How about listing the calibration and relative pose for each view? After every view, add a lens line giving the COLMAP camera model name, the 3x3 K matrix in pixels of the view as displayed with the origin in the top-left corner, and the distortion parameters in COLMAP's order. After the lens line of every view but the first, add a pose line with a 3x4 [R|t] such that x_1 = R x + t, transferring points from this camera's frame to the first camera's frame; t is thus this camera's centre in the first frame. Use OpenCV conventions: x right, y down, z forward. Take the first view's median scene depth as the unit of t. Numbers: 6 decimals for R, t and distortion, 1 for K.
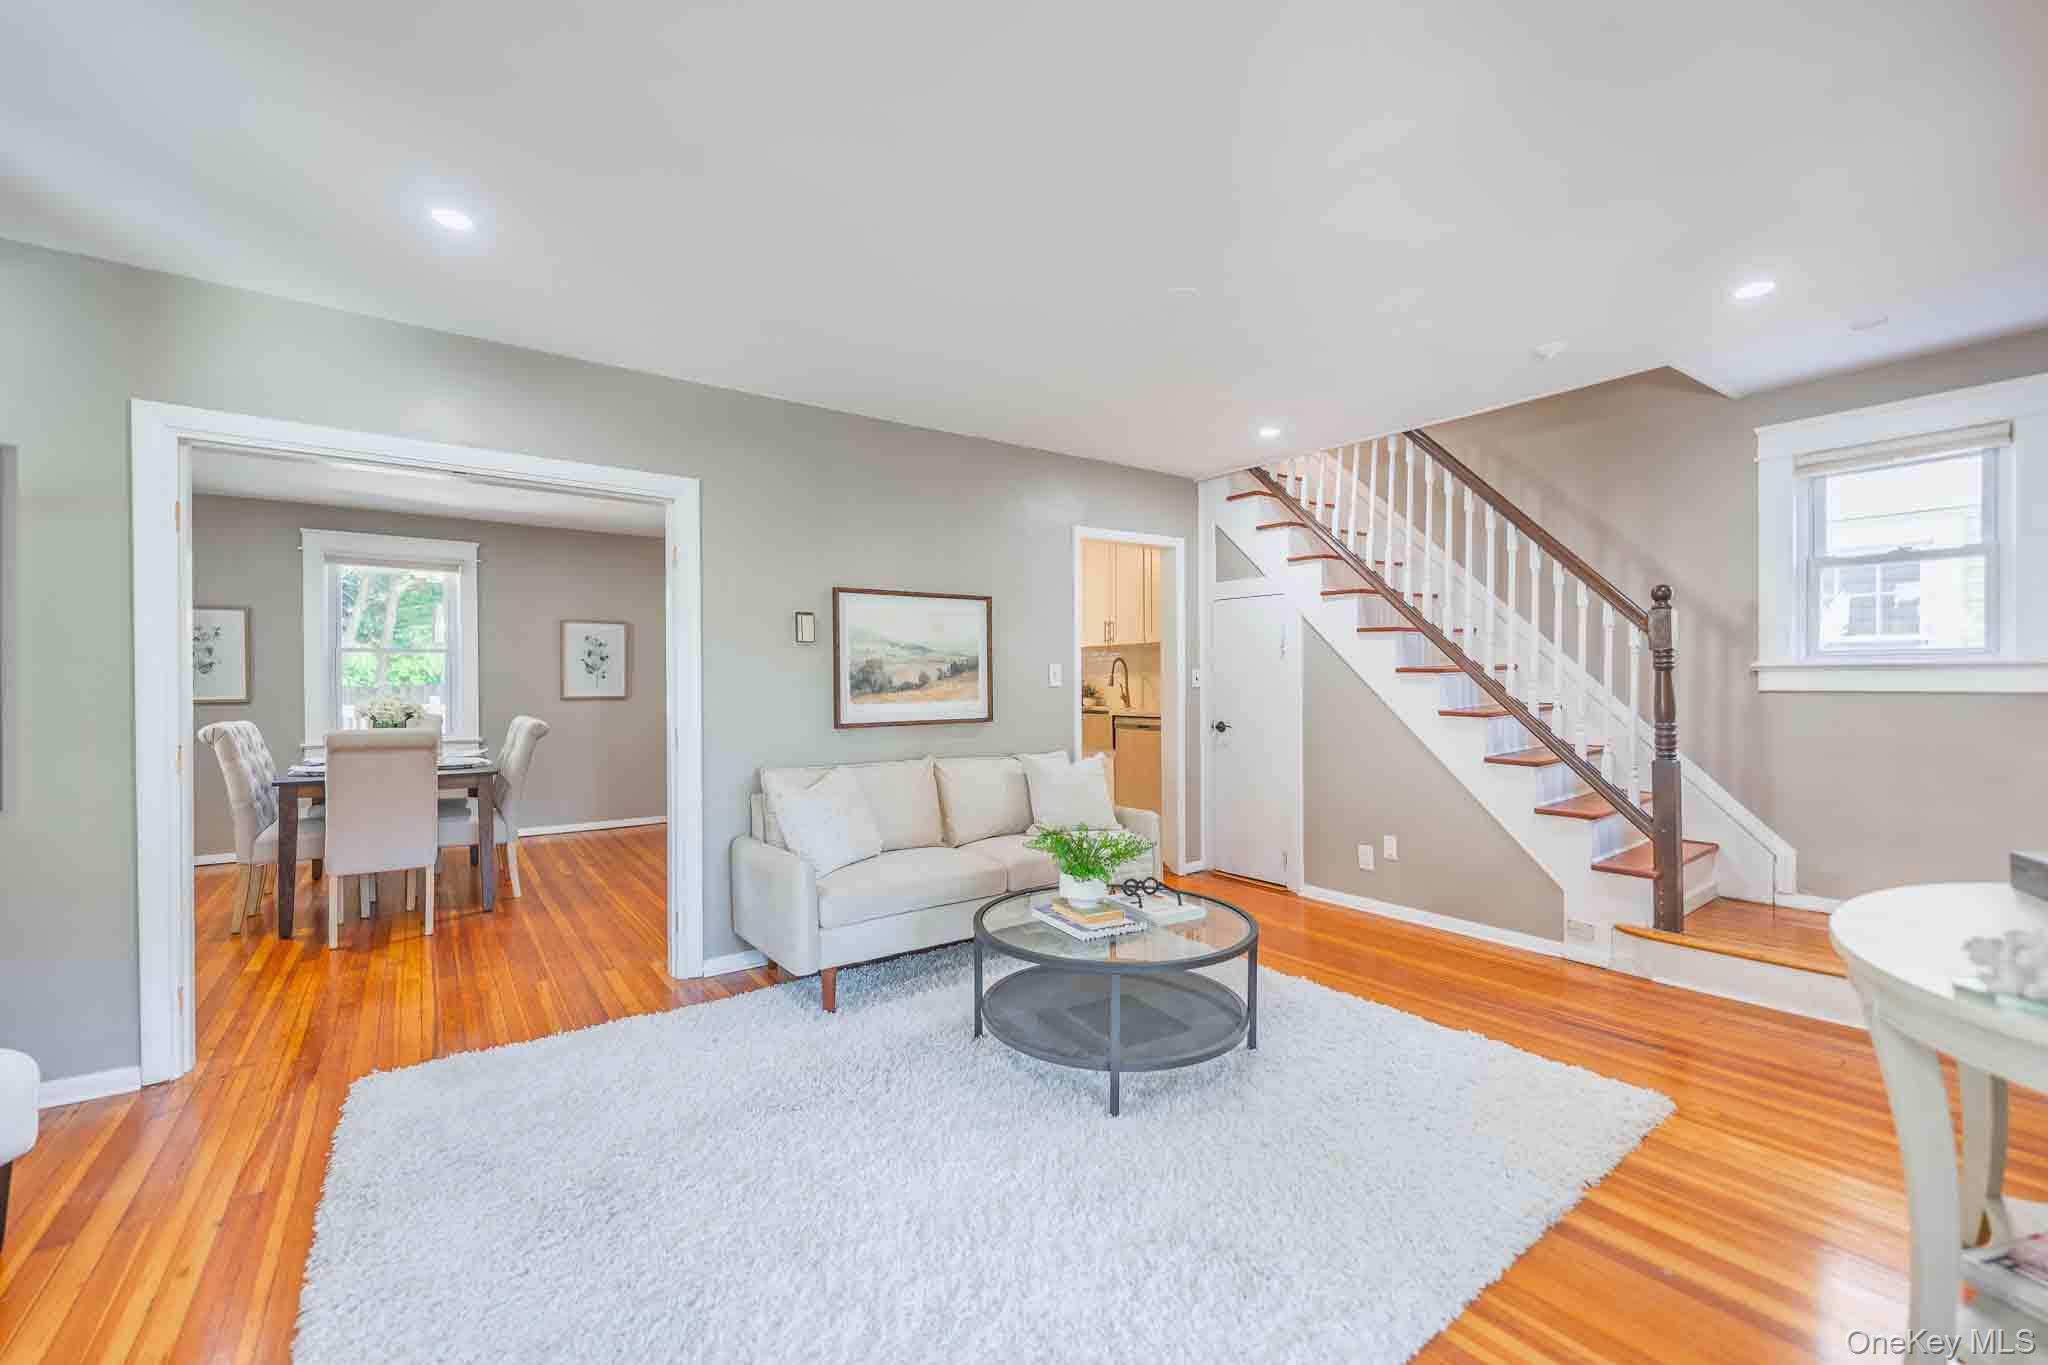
lens RADIAL K [[823.9, 0, 1020.6], [0, 823.9, 685.7], [0, 0, 1]] dist [-0.000660, -0.000081]
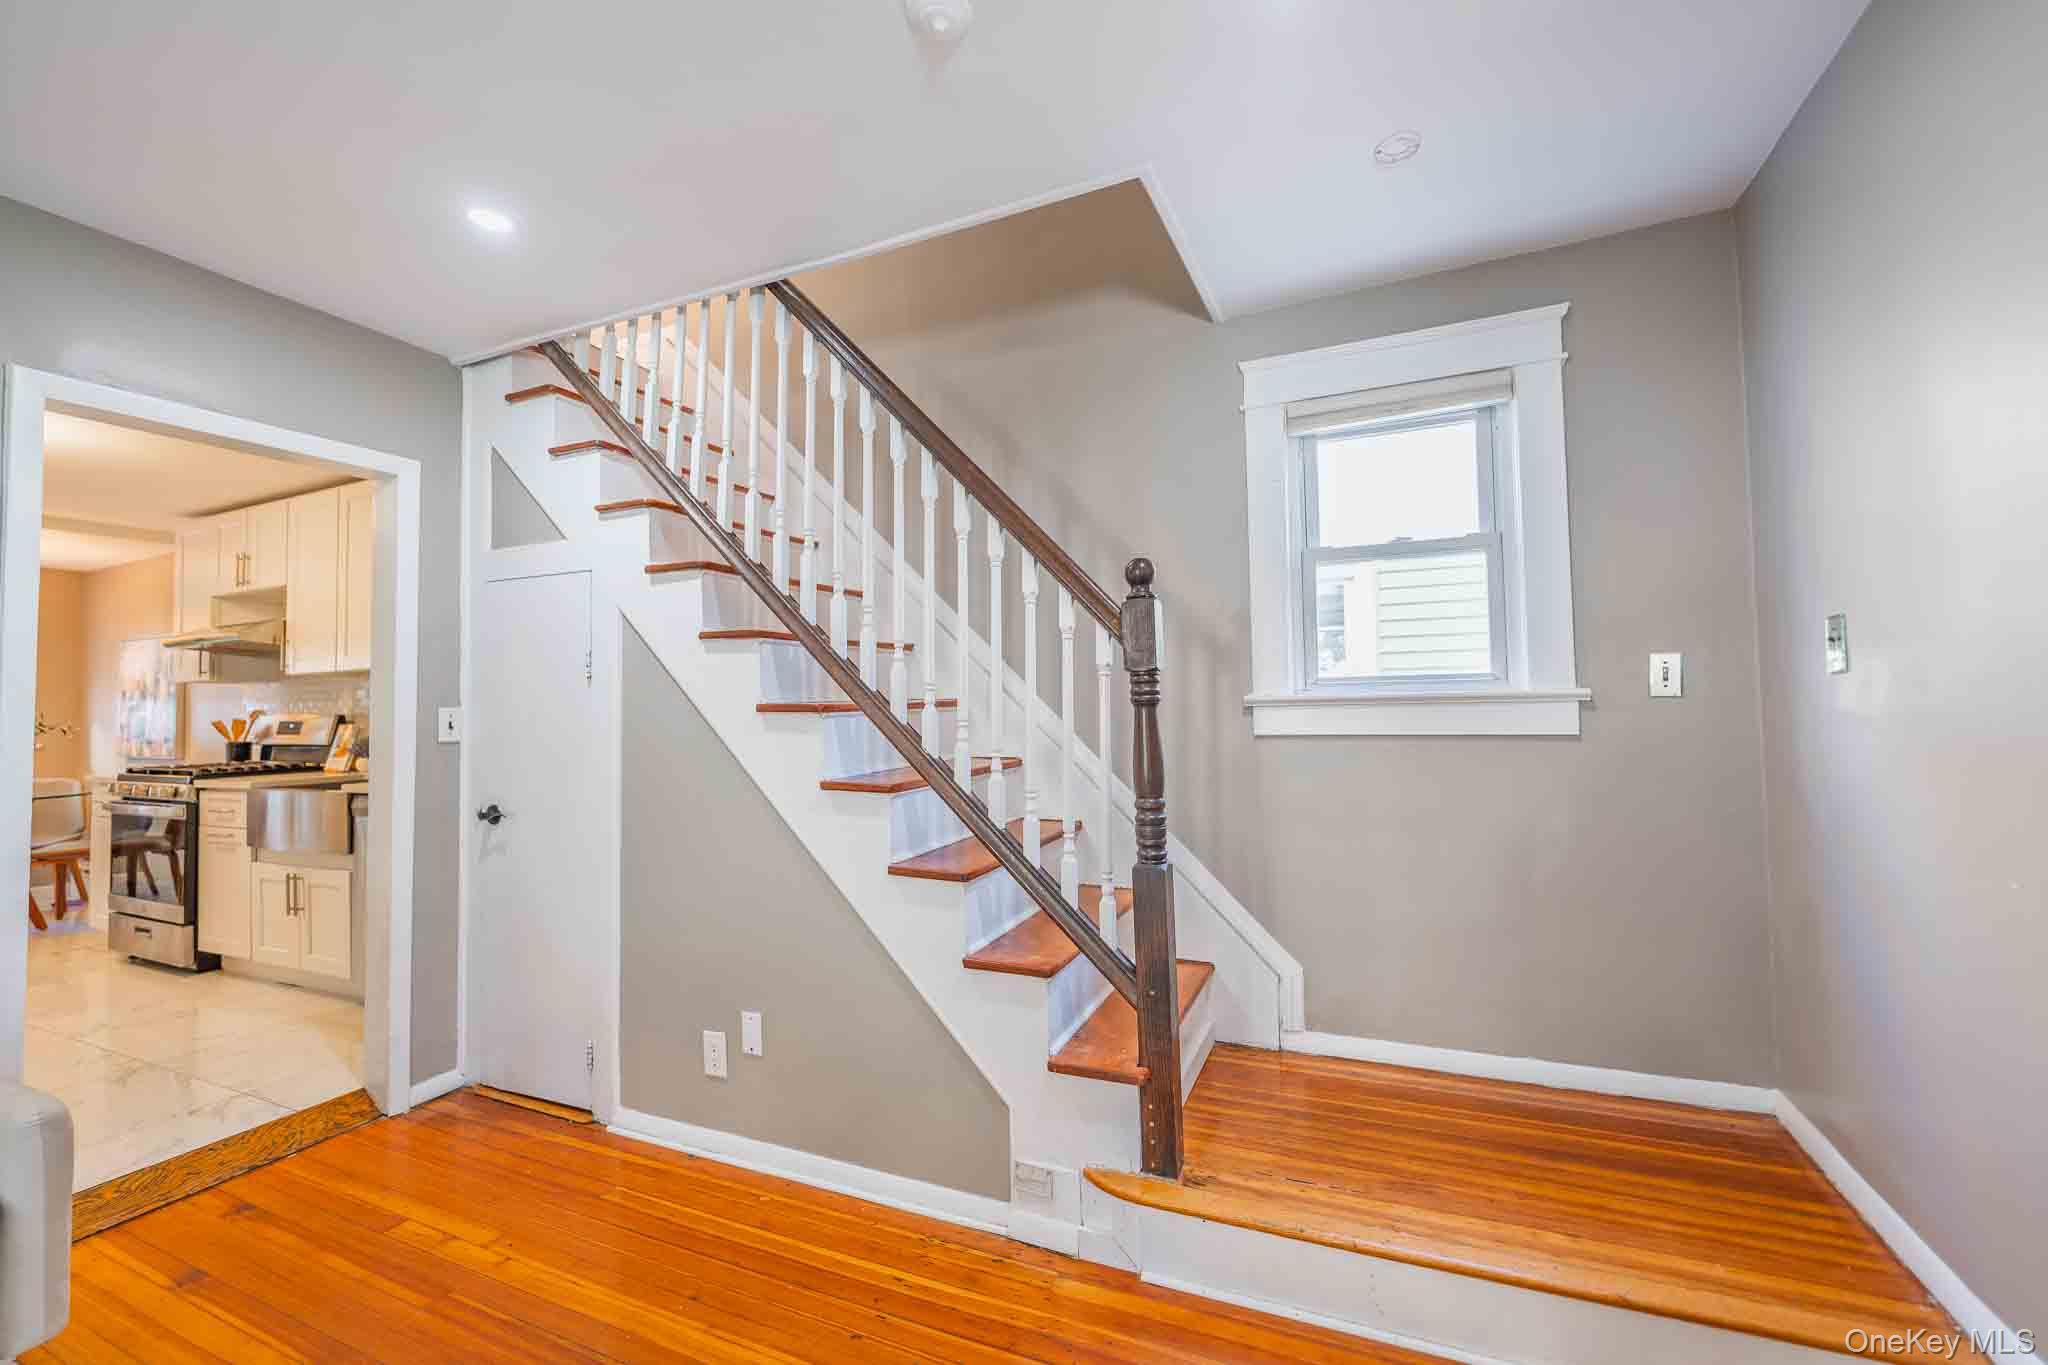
lens RADIAL K [[822.6, 0, 1024.0], [0, 822.6, 682.5], [0, 0, 1]] dist [0.000482, -0.000074]
pose [[0.866730, 0.011160, 0.498652, 0.357186], [0.014431, 0.998770, -0.047436, -0.007580], [-0.498568, 0.048311, 0.865503, 0.462139]]
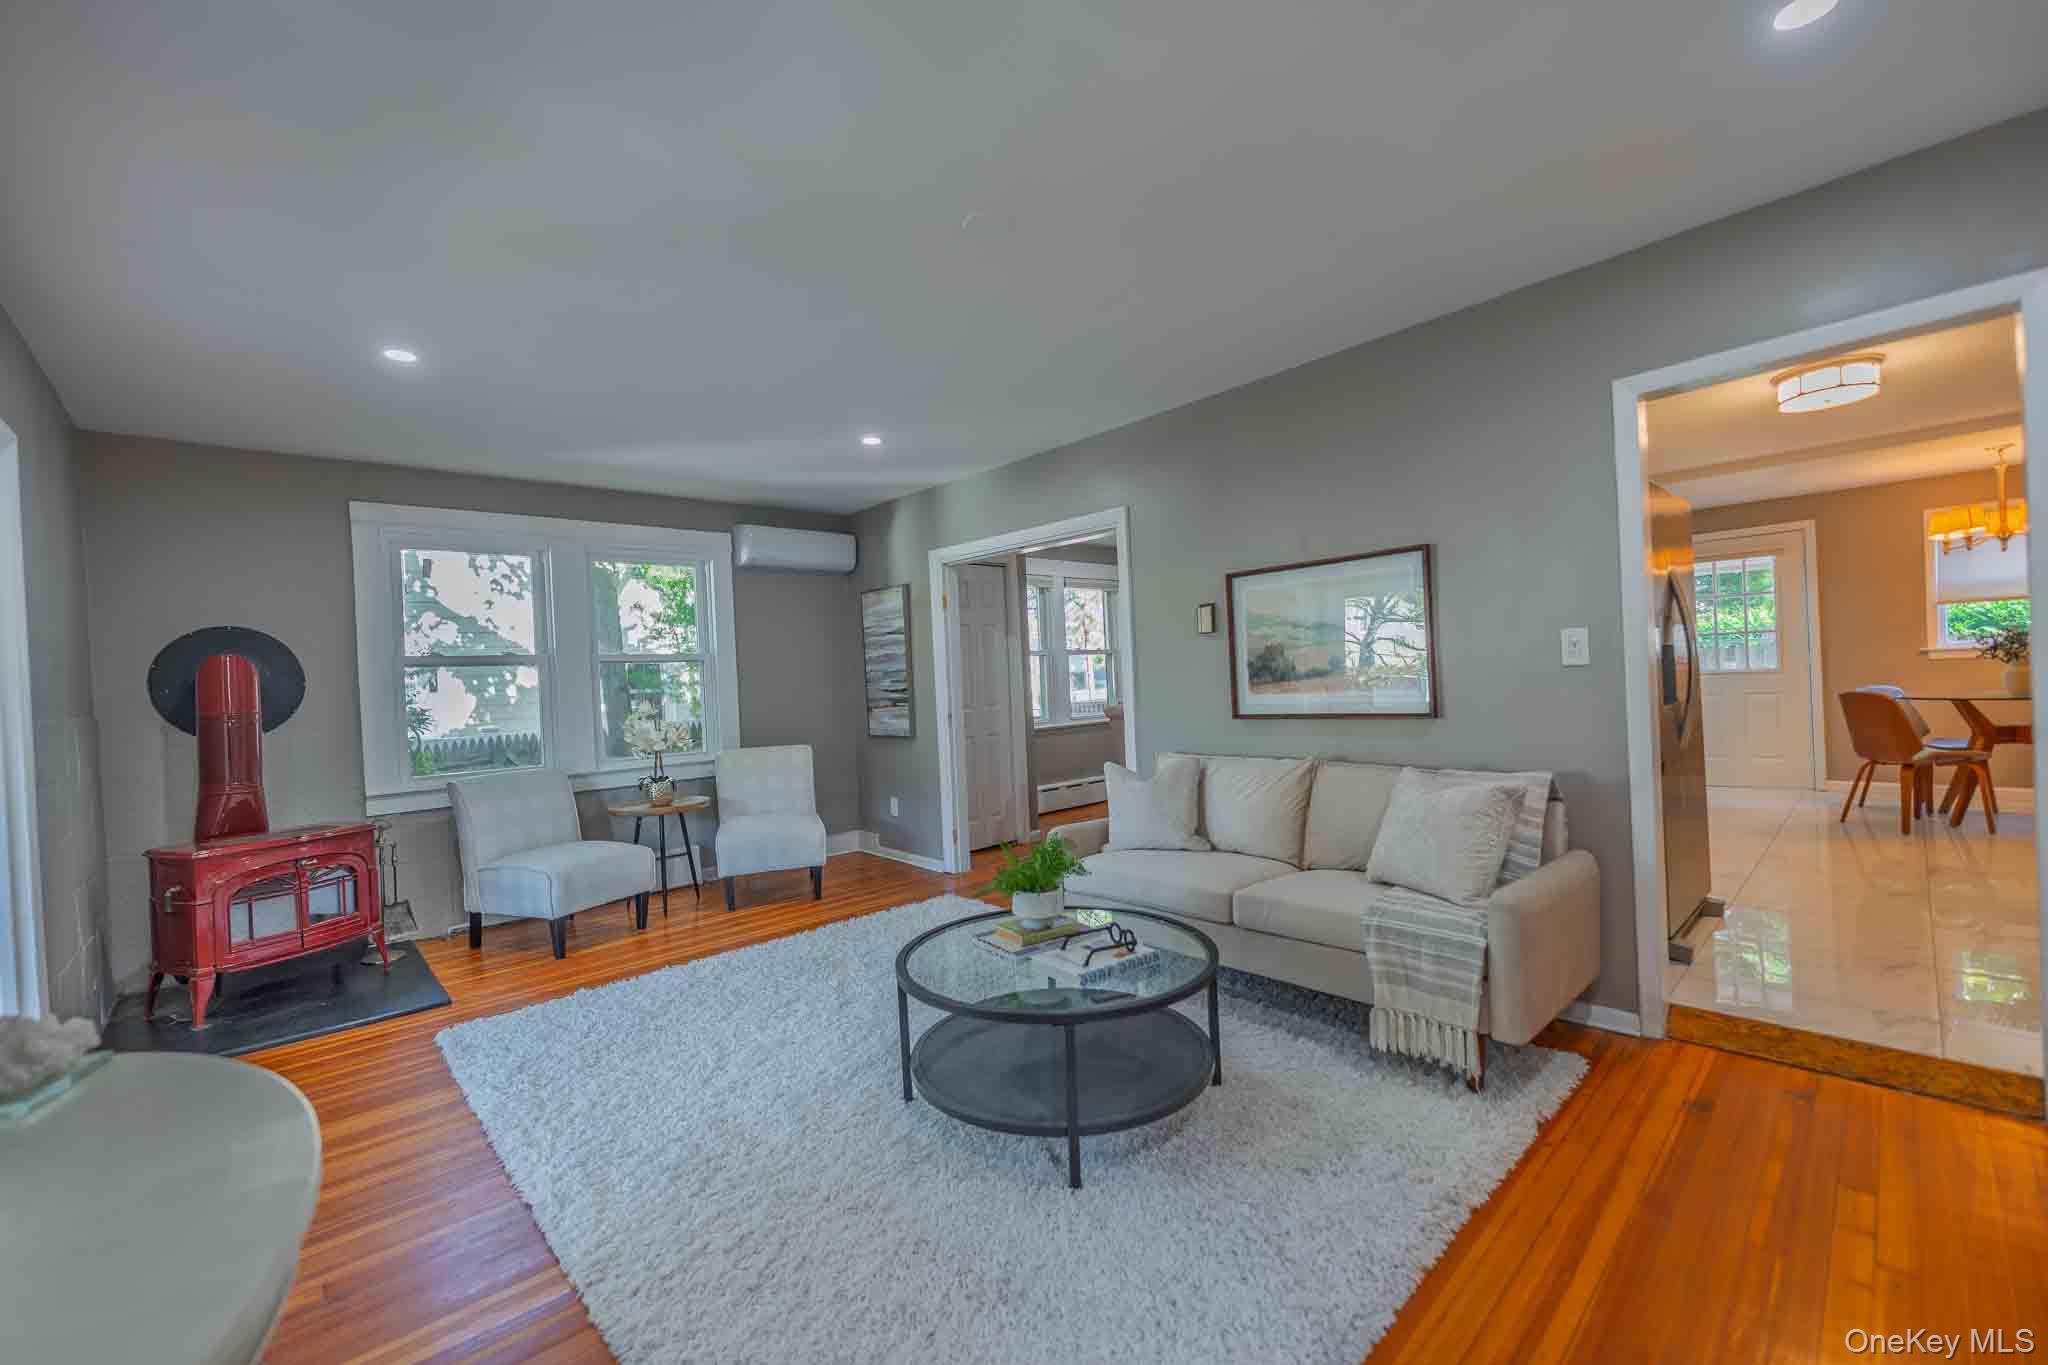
lens RADIAL K [[825.7, 0, 1020.3], [0, 825.7, 681.7], [0, 0, 1]] dist [0.000053, -0.000190]
pose [[0.120573, 0.000118, -0.992704, 0.682539], [0.037652, 0.999280, 0.004692, -0.005694], [0.991990, -0.037943, 0.120482, 0.603891]]
